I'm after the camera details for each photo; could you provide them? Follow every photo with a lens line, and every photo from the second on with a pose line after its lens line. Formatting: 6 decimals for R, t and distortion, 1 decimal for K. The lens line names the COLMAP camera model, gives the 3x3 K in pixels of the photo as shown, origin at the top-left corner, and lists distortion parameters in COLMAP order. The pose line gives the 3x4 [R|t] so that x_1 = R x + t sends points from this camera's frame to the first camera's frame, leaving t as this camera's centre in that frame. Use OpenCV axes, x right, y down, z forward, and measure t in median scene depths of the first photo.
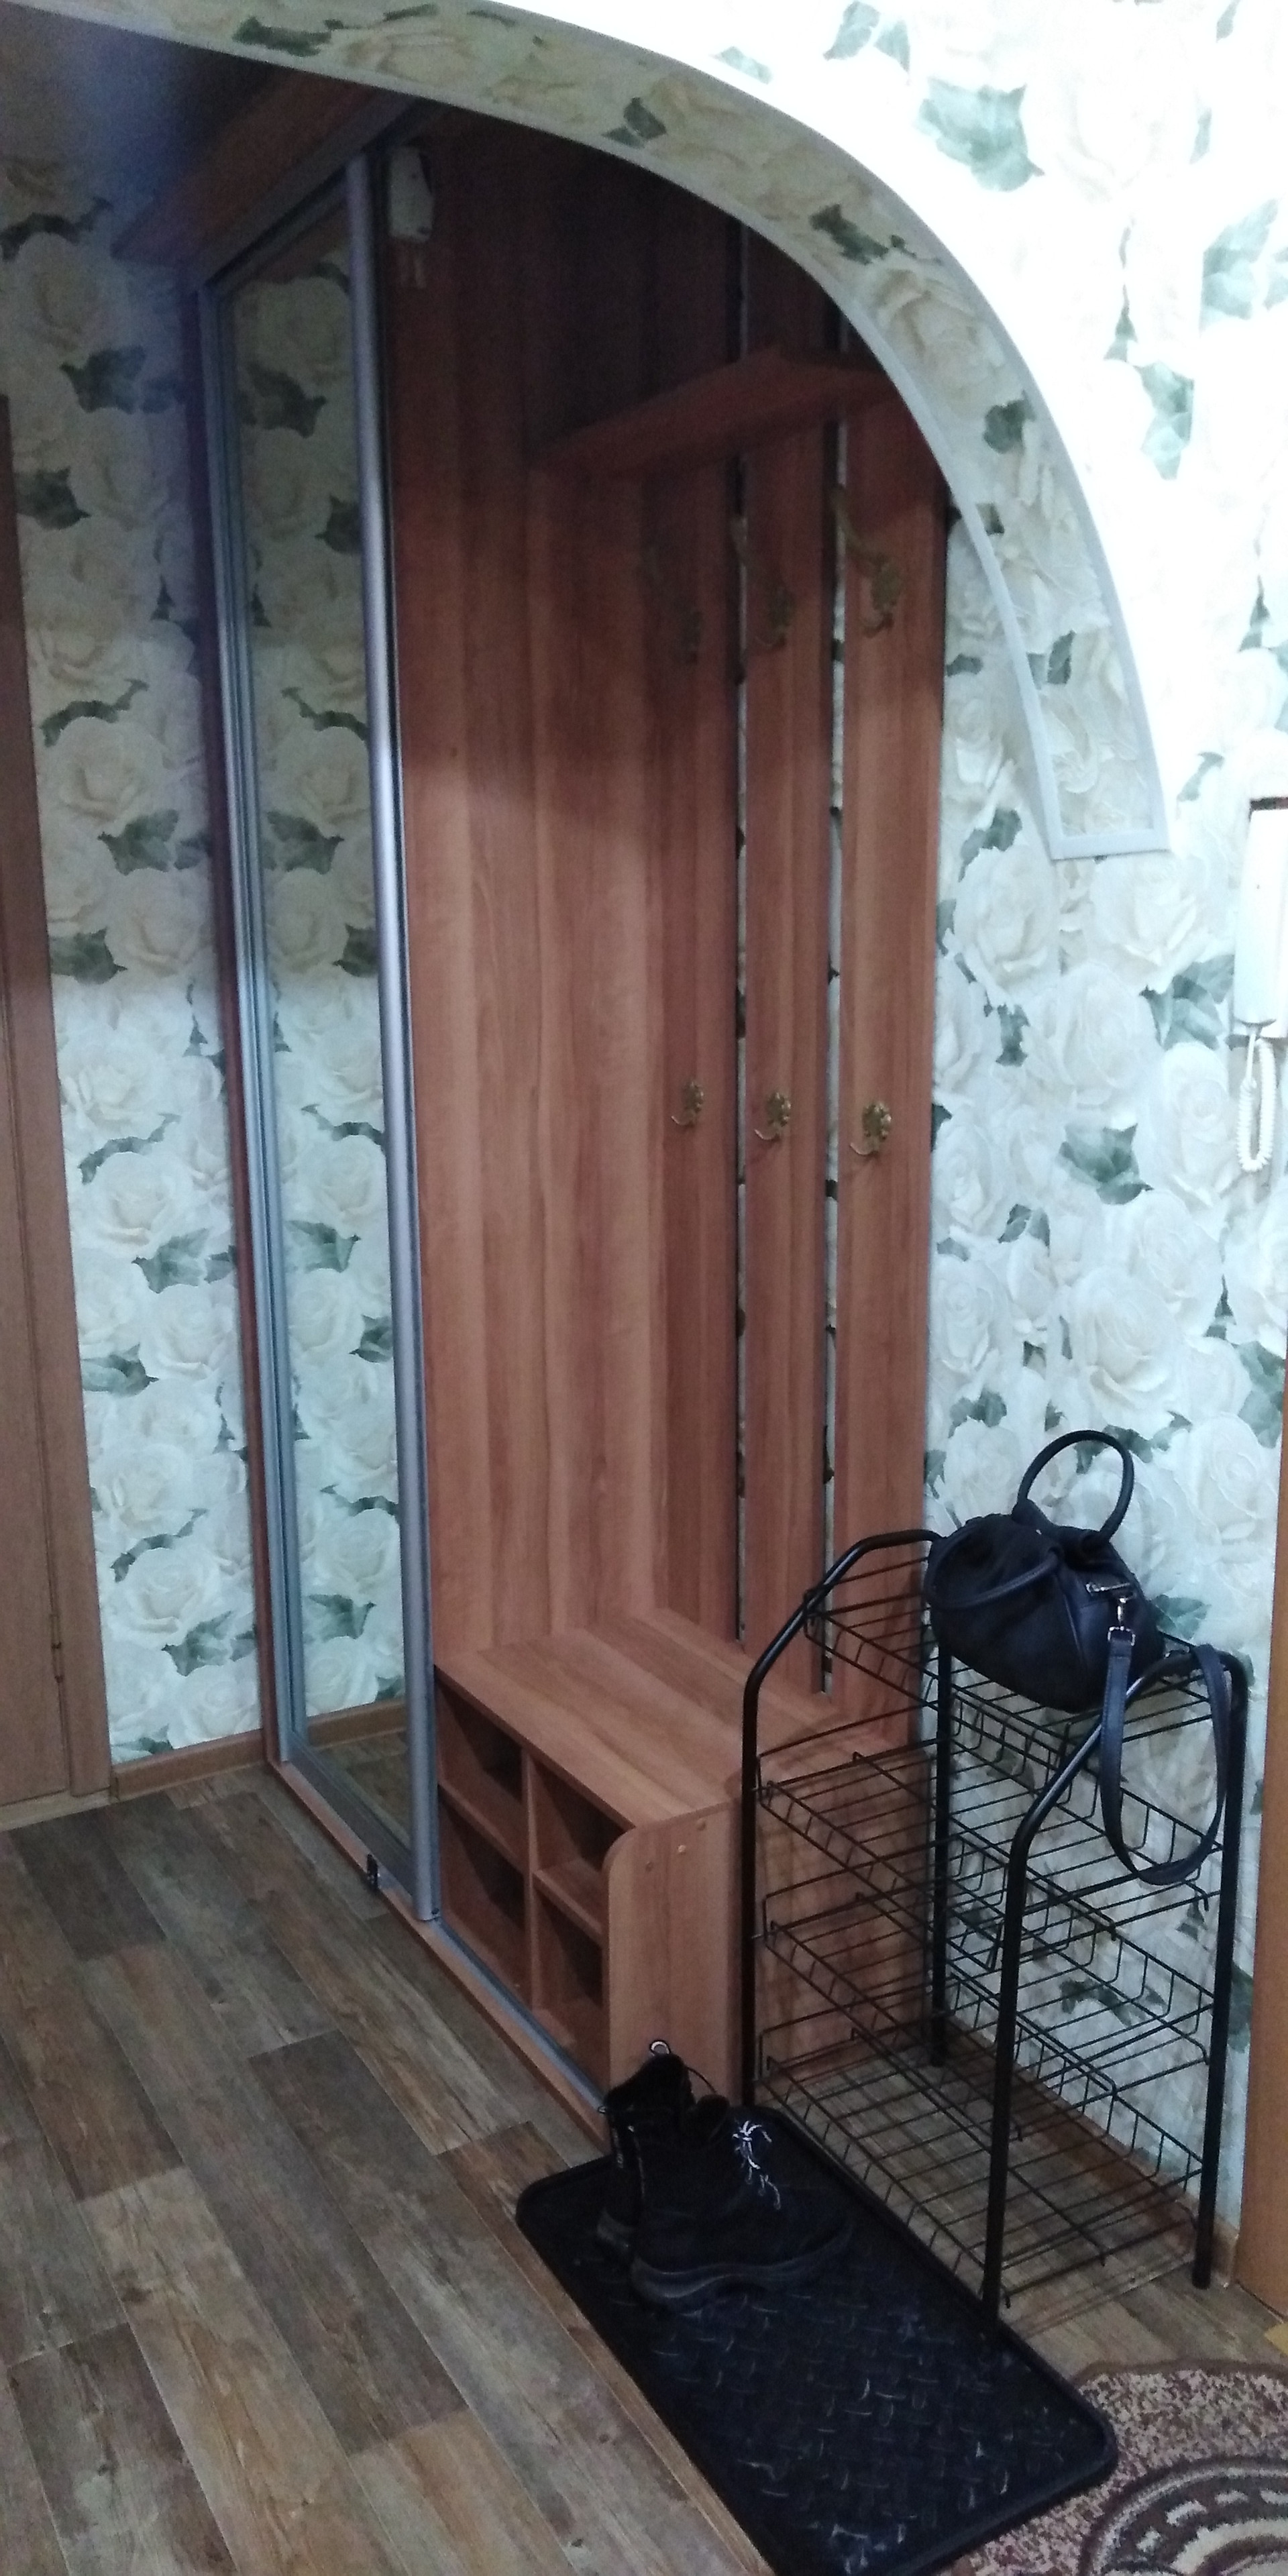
lens RADIAL K [[1917.2, 0, 648.5], [0, 1917.2, 1296.7], [0, 0, 1]] dist [0.035078, -0.037212]
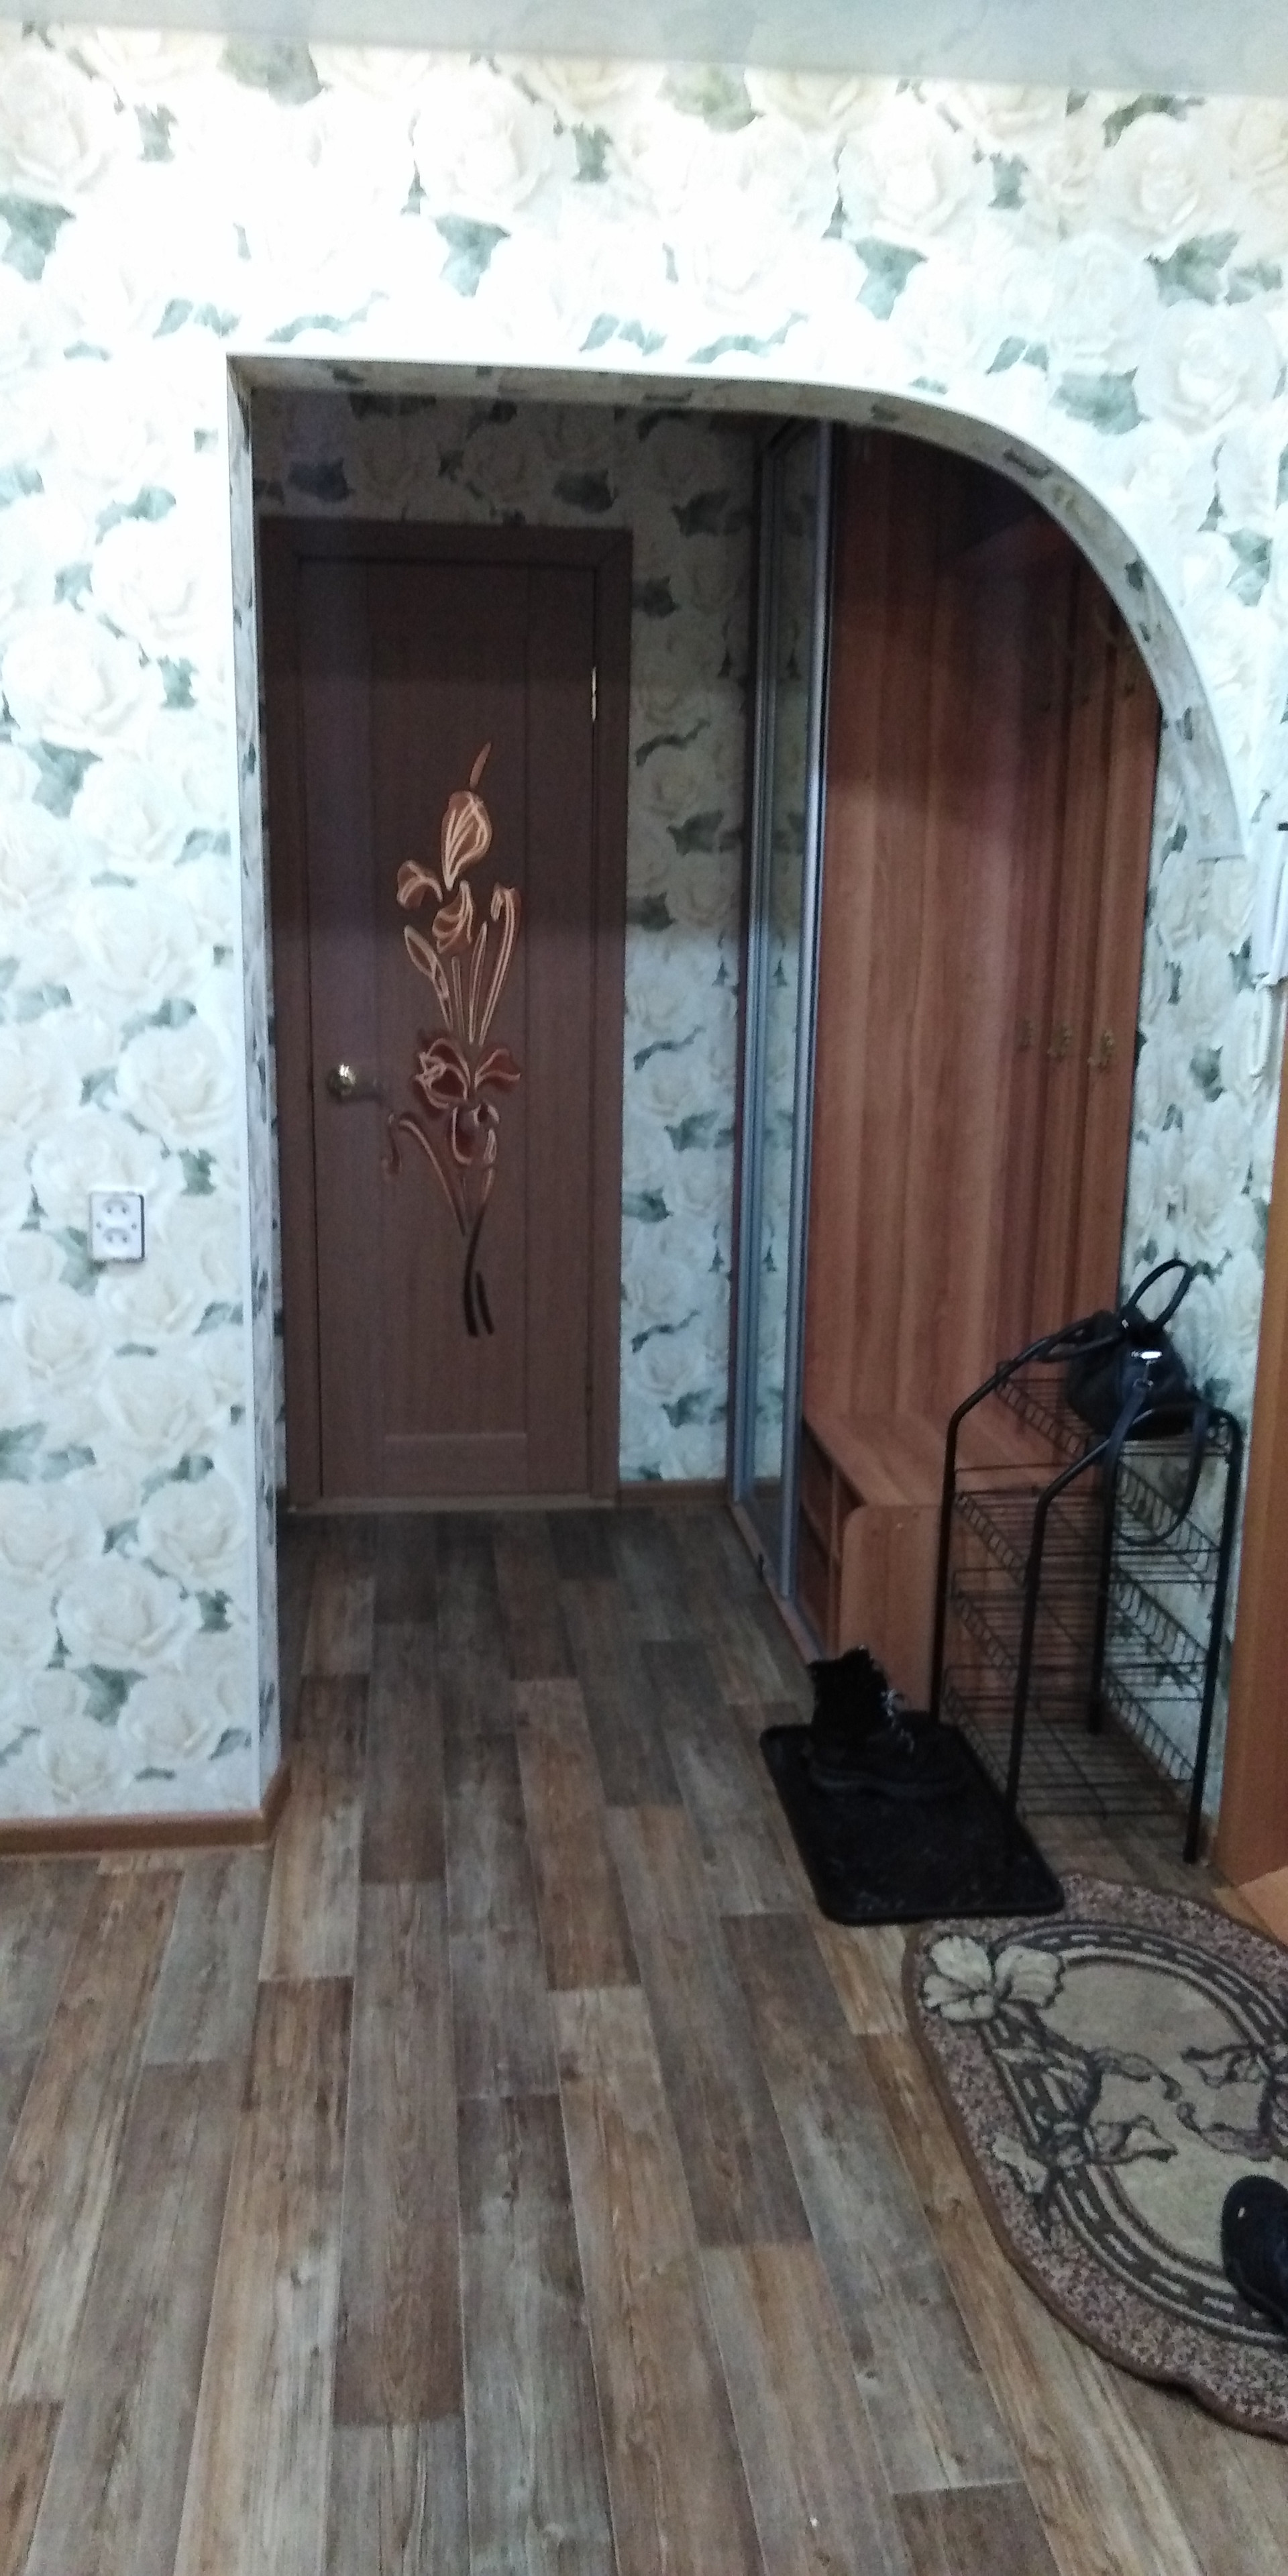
lens RADIAL K [[1917.2, 0, 621.5], [0, 1917.2, 1290.1], [0, 0, 1]] dist [0.035078, -0.037212]
pose [[0.913520, 0.111278, -0.391278, 0.334568], [-0.108080, 0.993681, 0.030265, 0.075758], [0.392174, 0.014642, 0.919775, -0.390306]]
